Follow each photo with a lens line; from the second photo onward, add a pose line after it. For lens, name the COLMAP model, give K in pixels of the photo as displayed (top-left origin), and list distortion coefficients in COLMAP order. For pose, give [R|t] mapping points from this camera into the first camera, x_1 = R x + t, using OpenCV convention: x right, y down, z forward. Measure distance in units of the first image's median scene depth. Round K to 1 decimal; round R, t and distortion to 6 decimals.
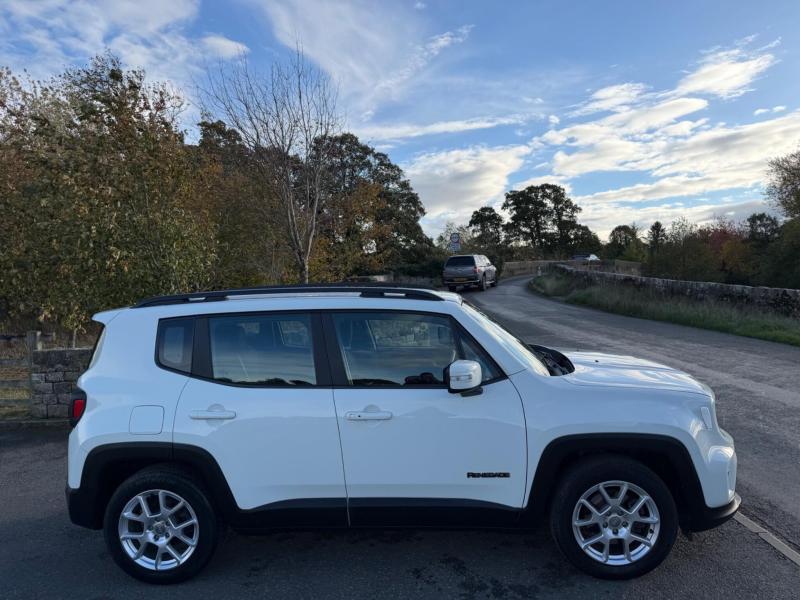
lens RADIAL K [[560.3, 0, 401.8], [0, 560.3, 302.5], [0, 0, 1]] dist [0.074090, -0.115377]
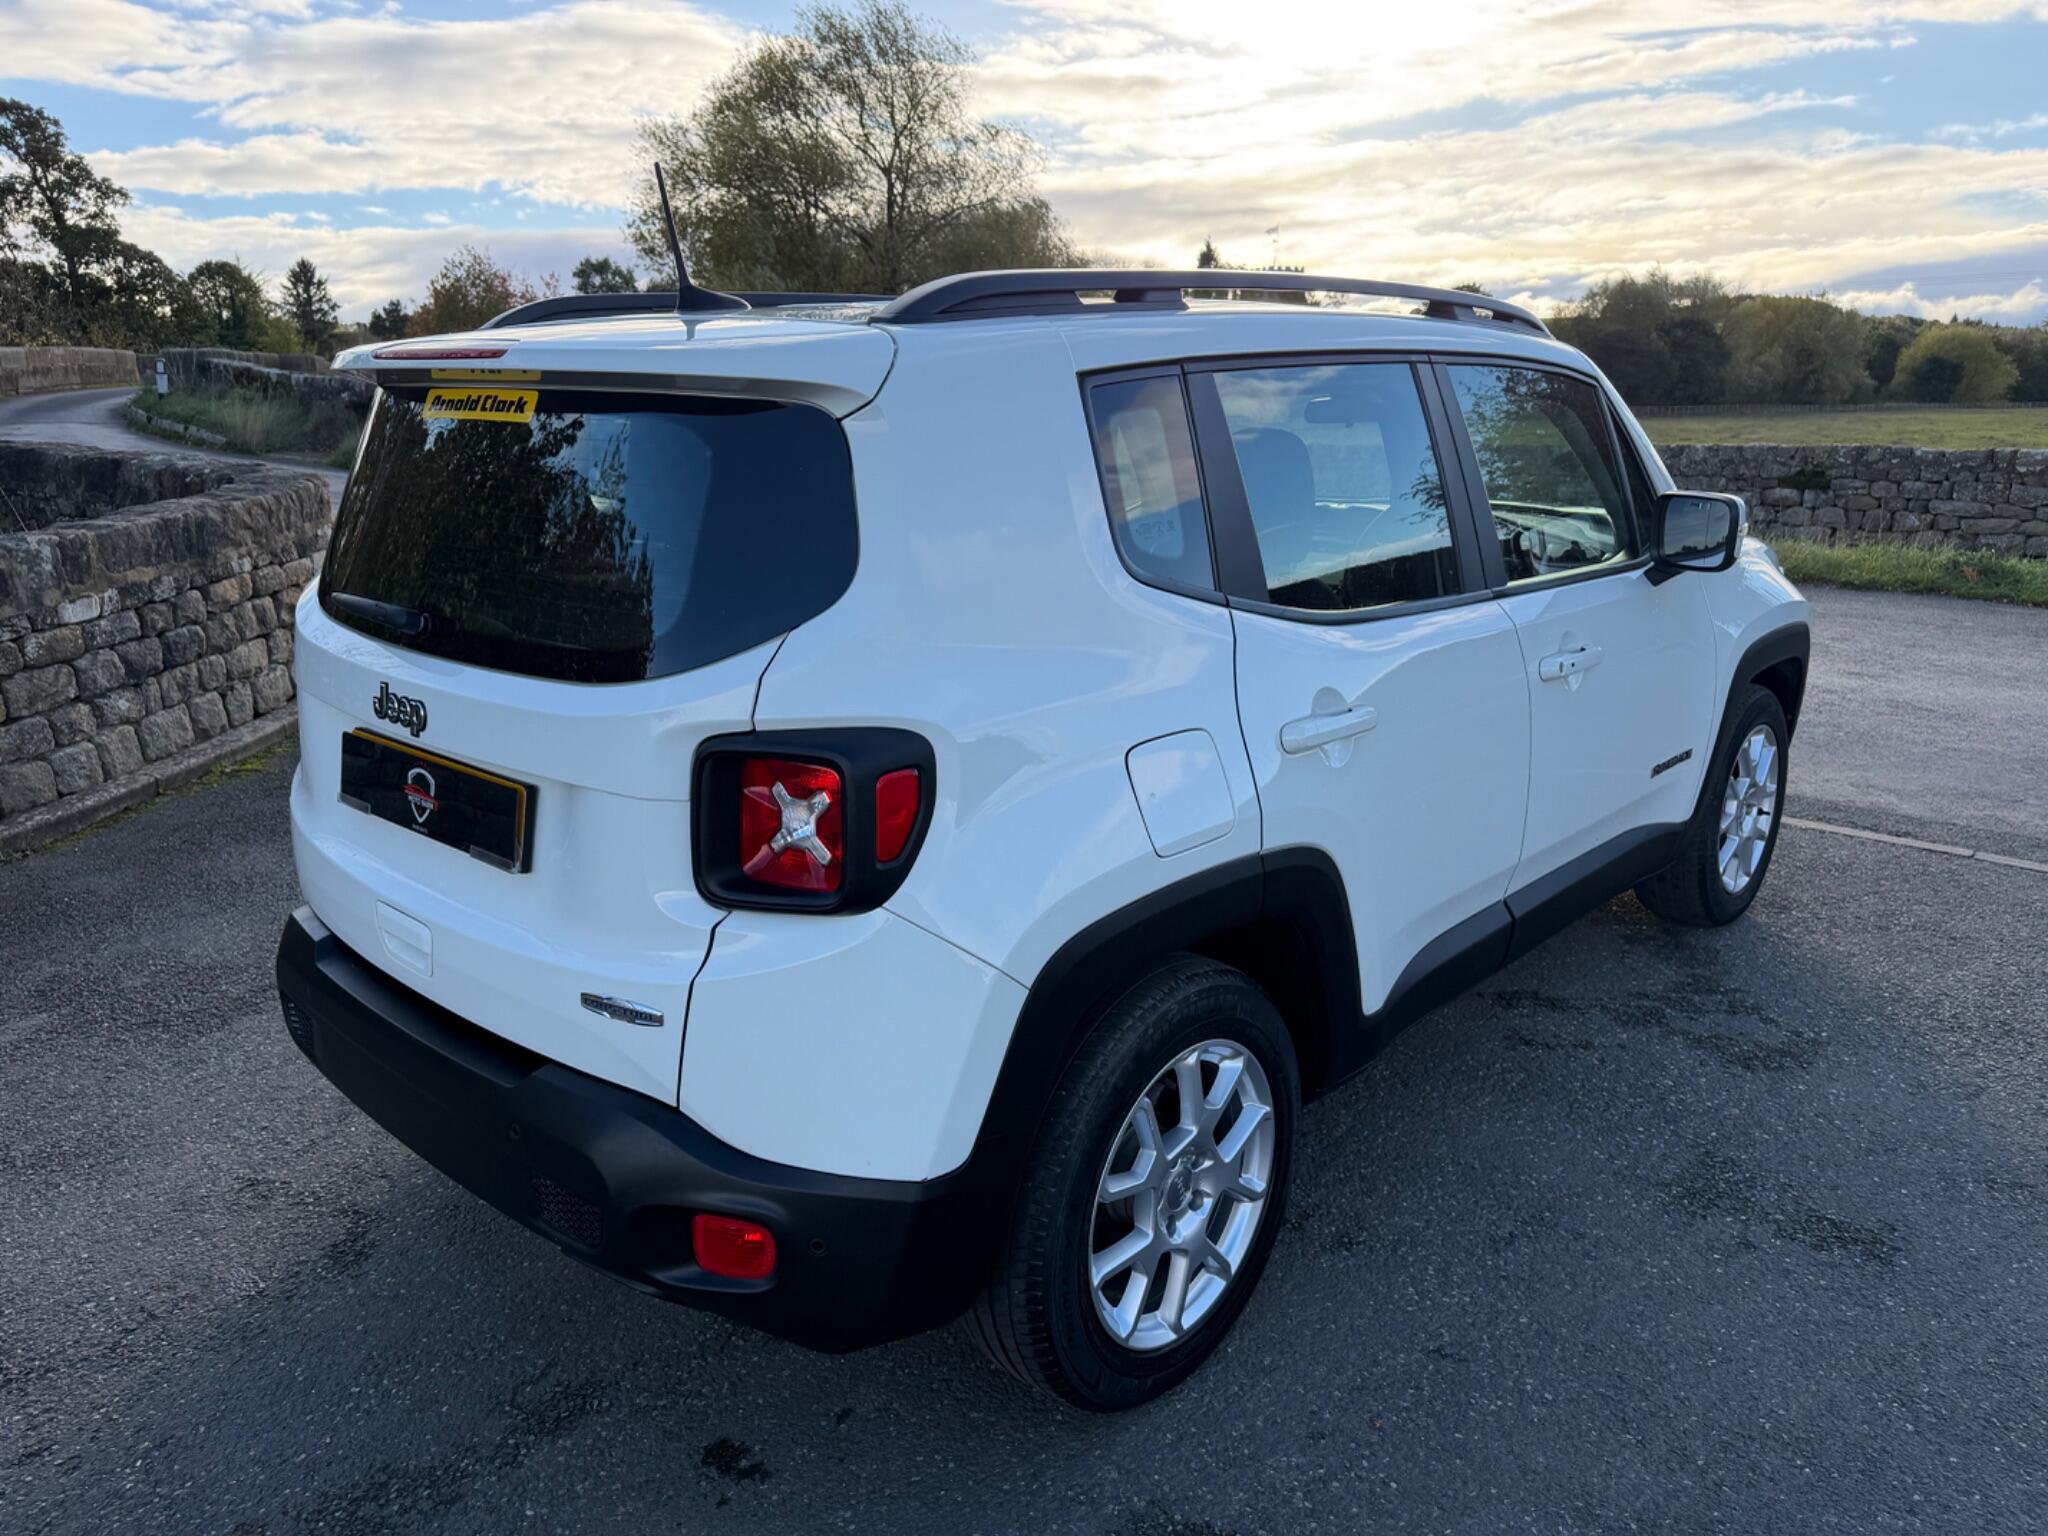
lens RADIAL K [[1456.6, 0, 1017.1], [0, 1456.6, 754.4], [0, 0, 1]] dist [0.019749, -0.009084]
pose [[0.634535, -0.166389, 0.754771, -0.847205], [0.027345, 0.980774, 0.193223, 0.060673], [-0.772410, -0.101967, 0.626885, 0.582397]]
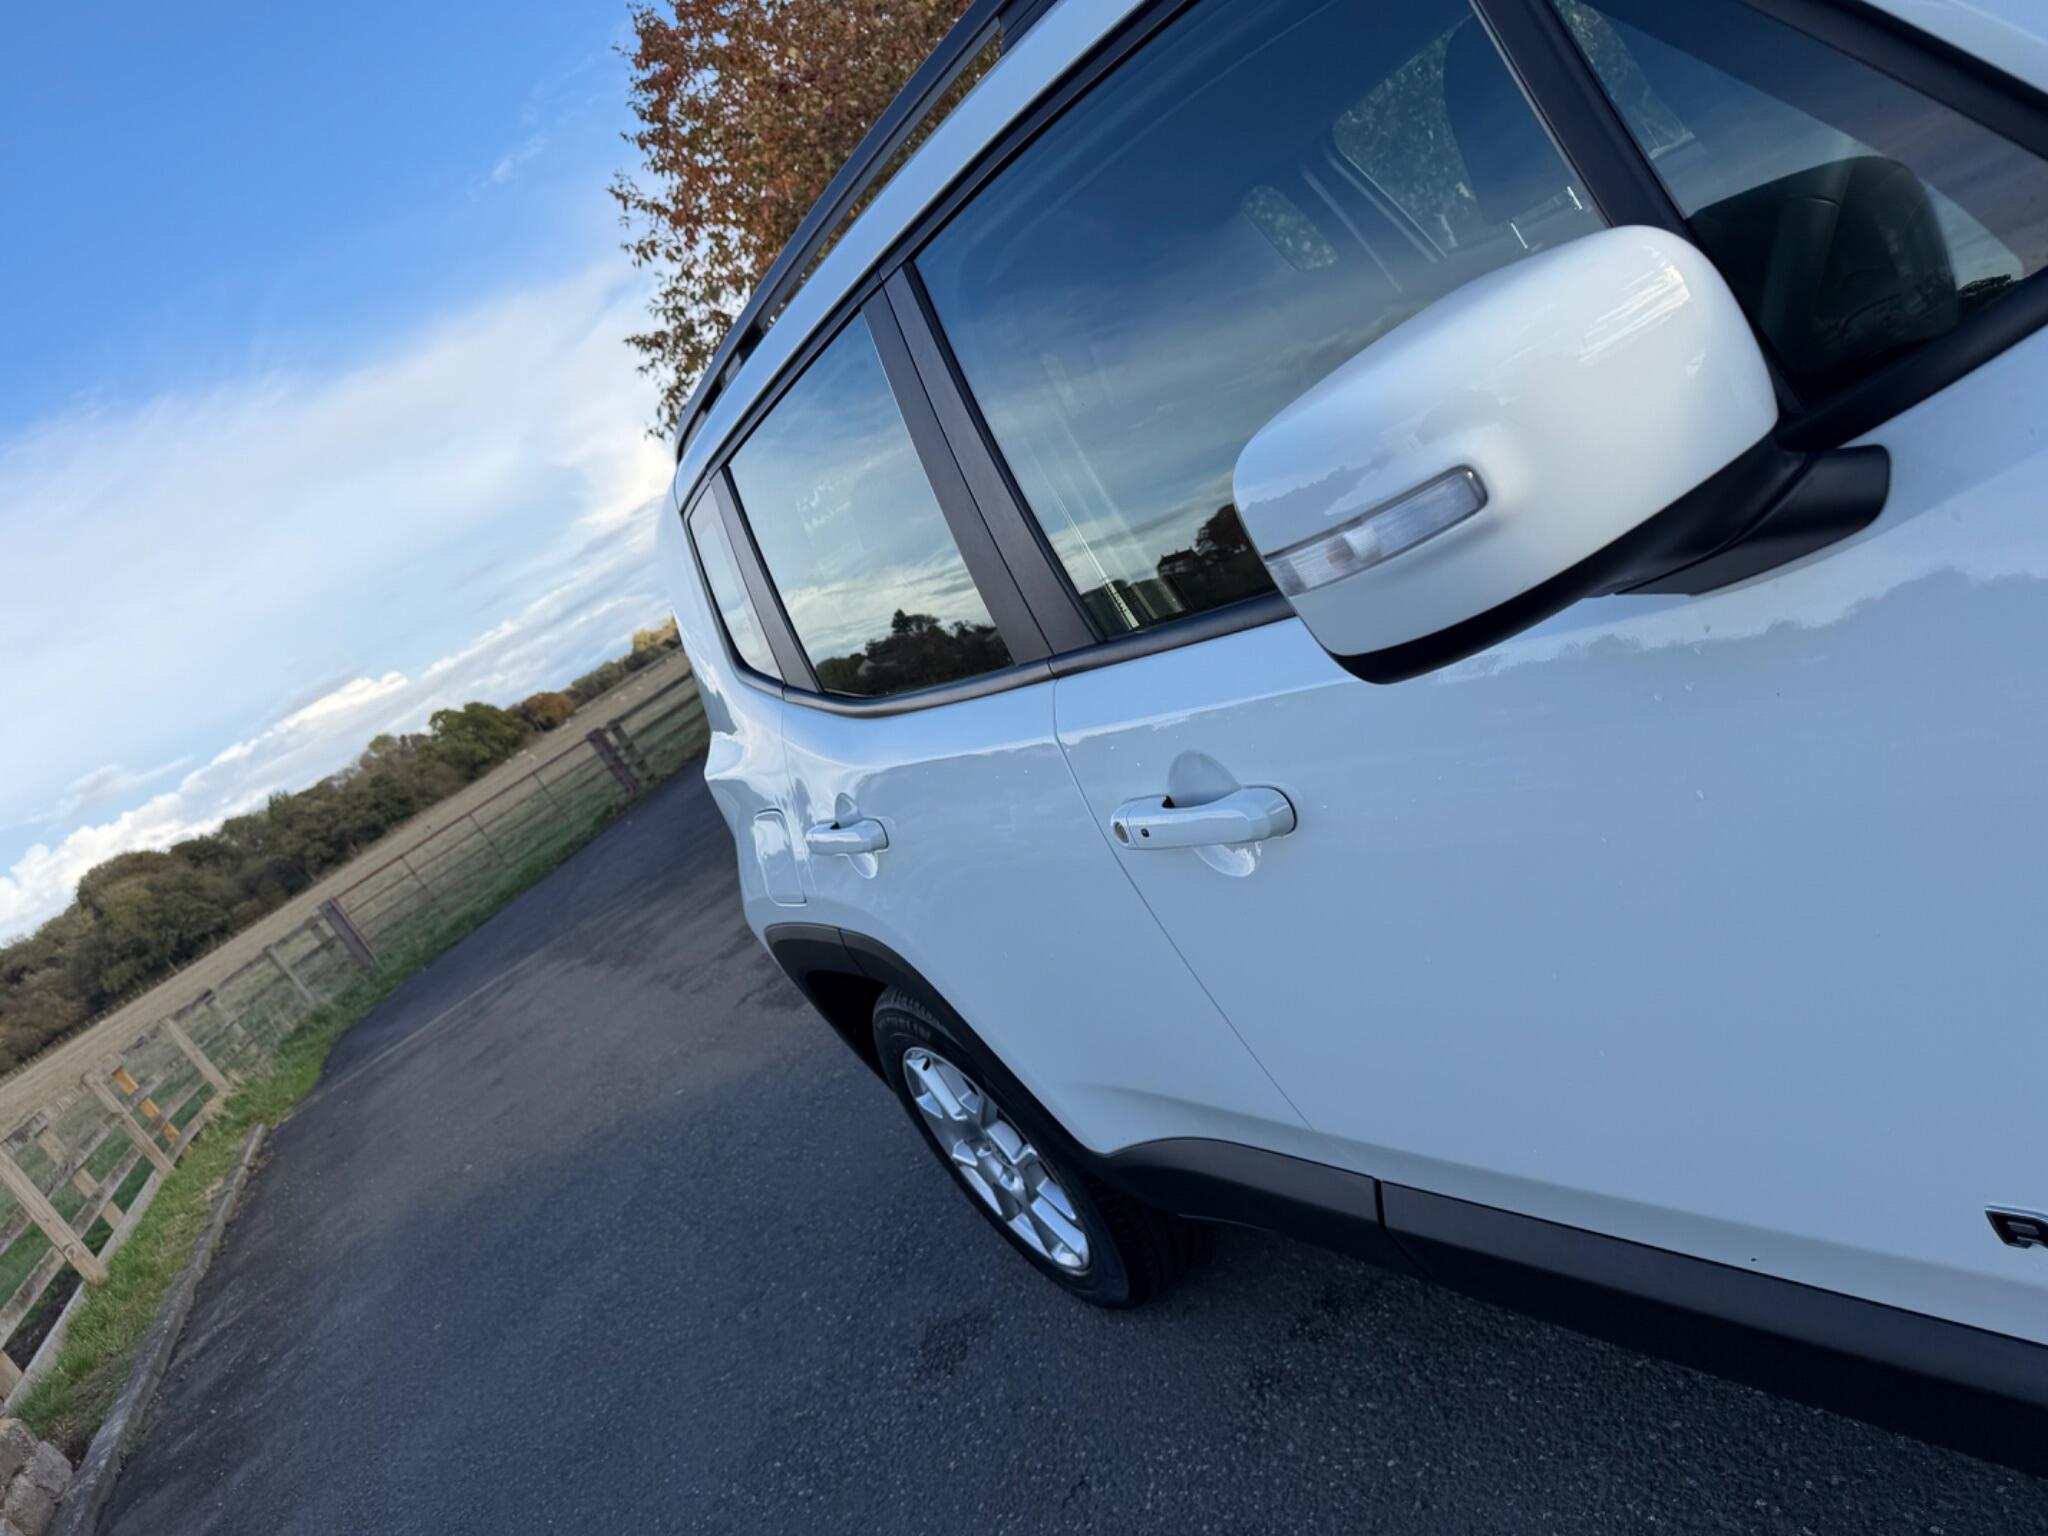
lens RADIAL K [[1456.6, 0, 1017.1], [0, 1456.6, 754.4], [0, 0, 1]] dist [0.019749, -0.009084]
pose [[0.505169, -0.104078, -0.856722, 0.230304], [0.481744, 0.857653, 0.179871, 0.075664], [0.716050, -0.503585, 0.483399, 0.659398]]
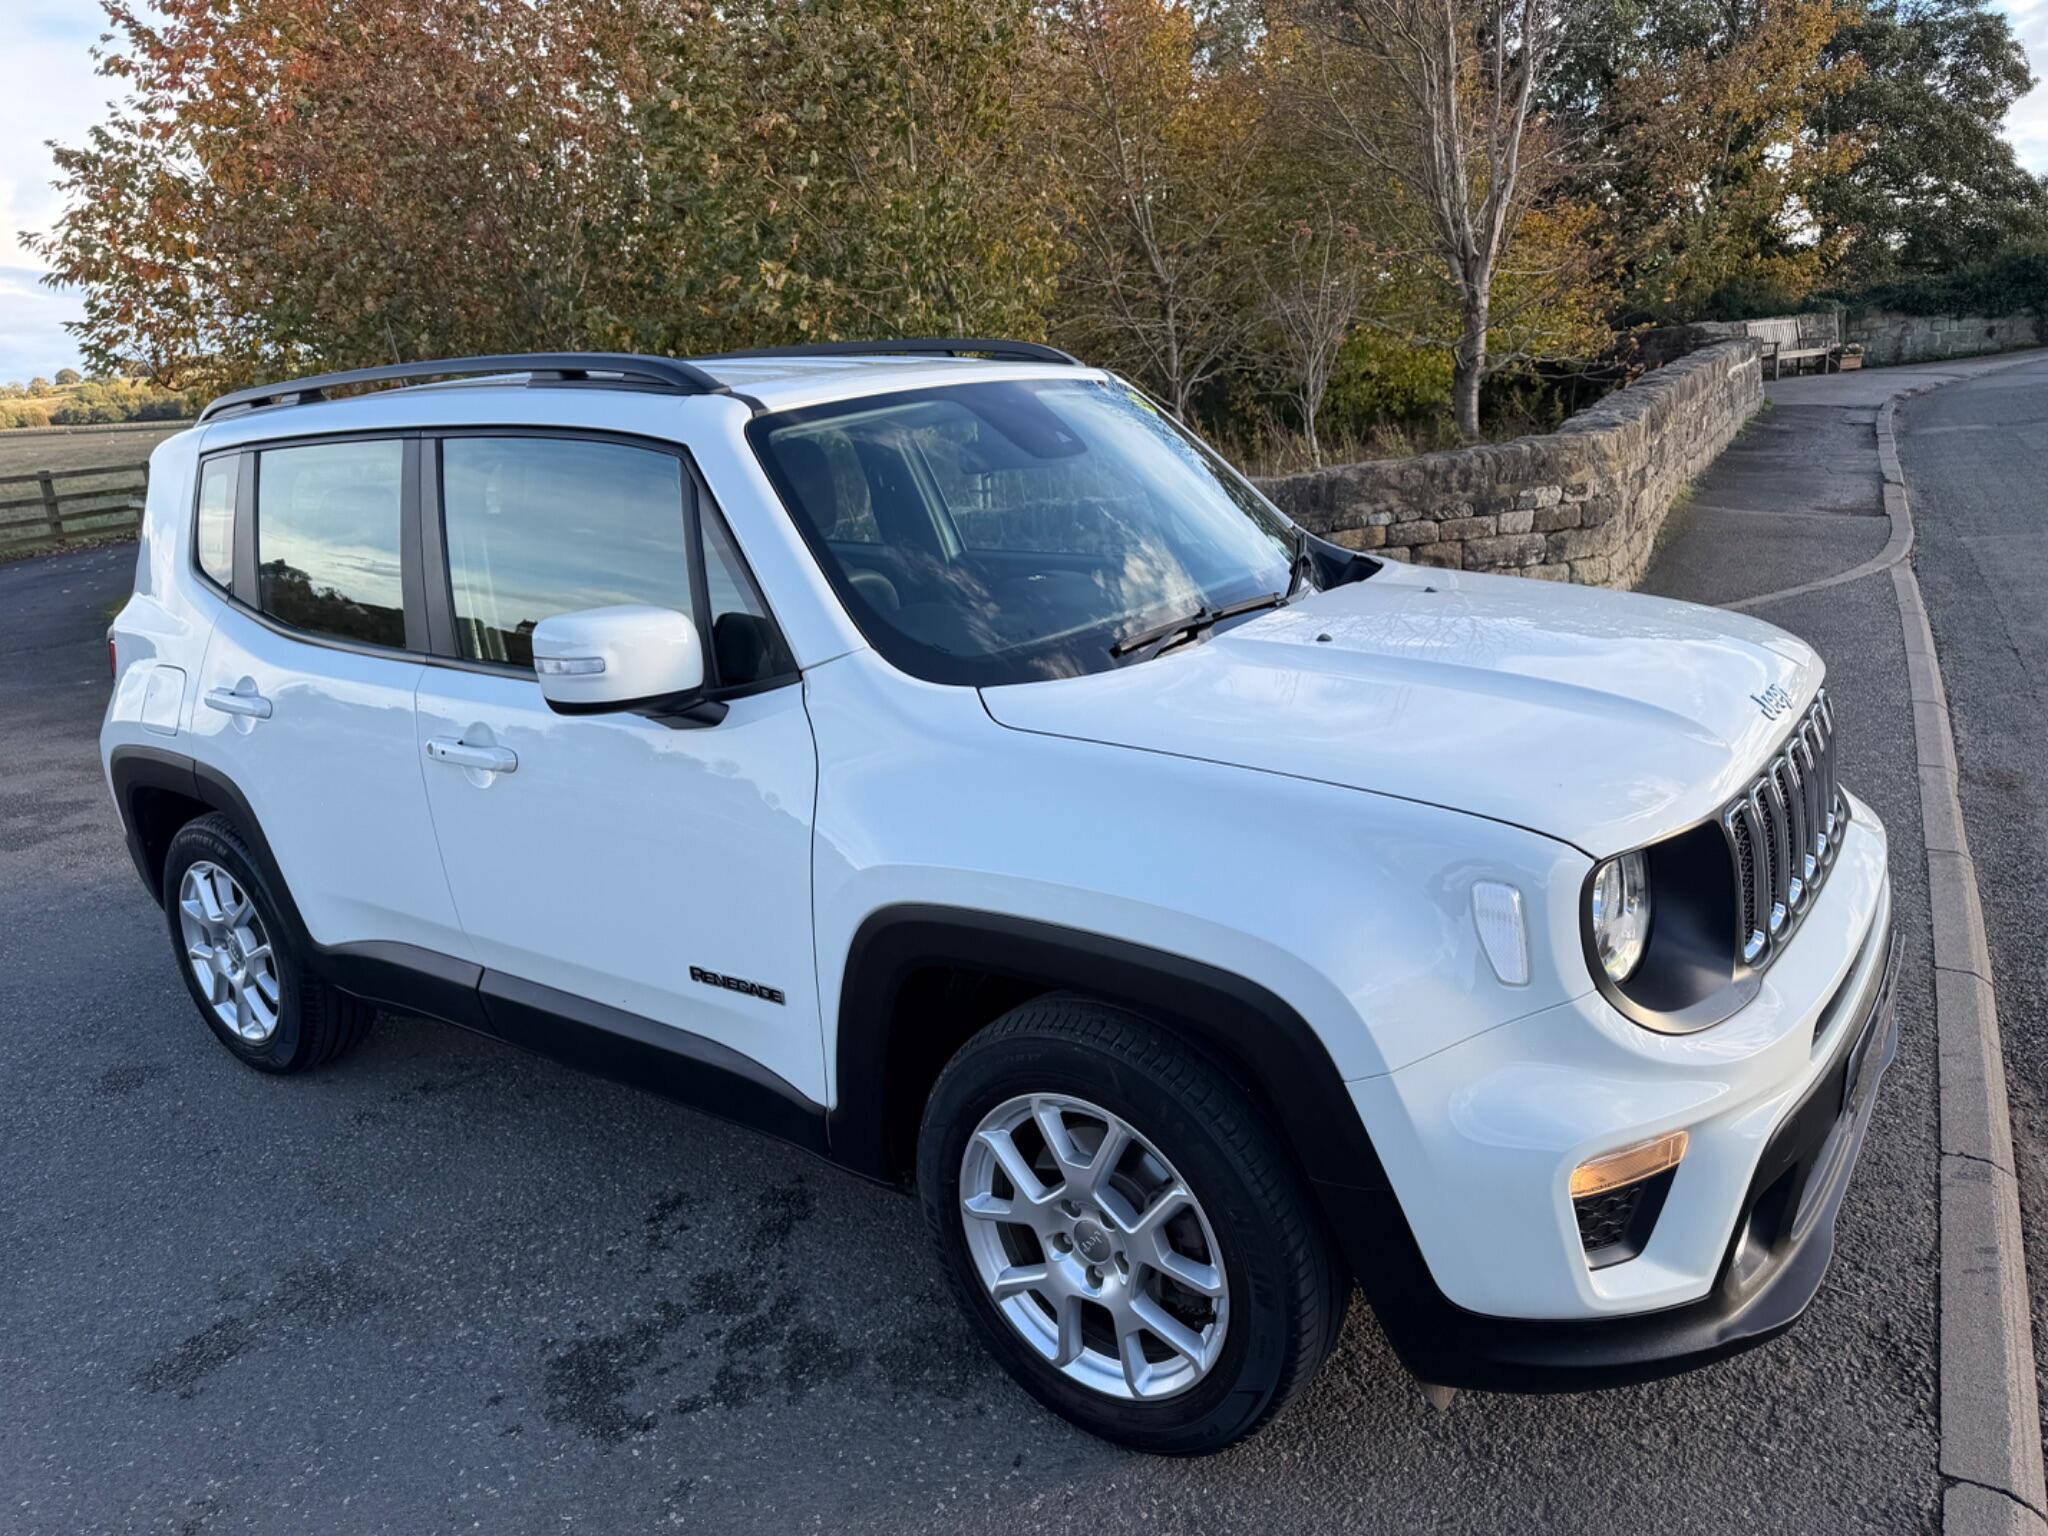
lens RADIAL K [[1434.4, 0, 1028.7], [0, 1434.4, 774.5], [0, 0, 1]] dist [0.074090, -0.115377]
pose [[0.840797, 0.120642, -0.527737, 0.577497], [0.010881, 0.970889, 0.239284, 0.010072], [0.541241, -0.206931, 0.815008, 0.404058]]
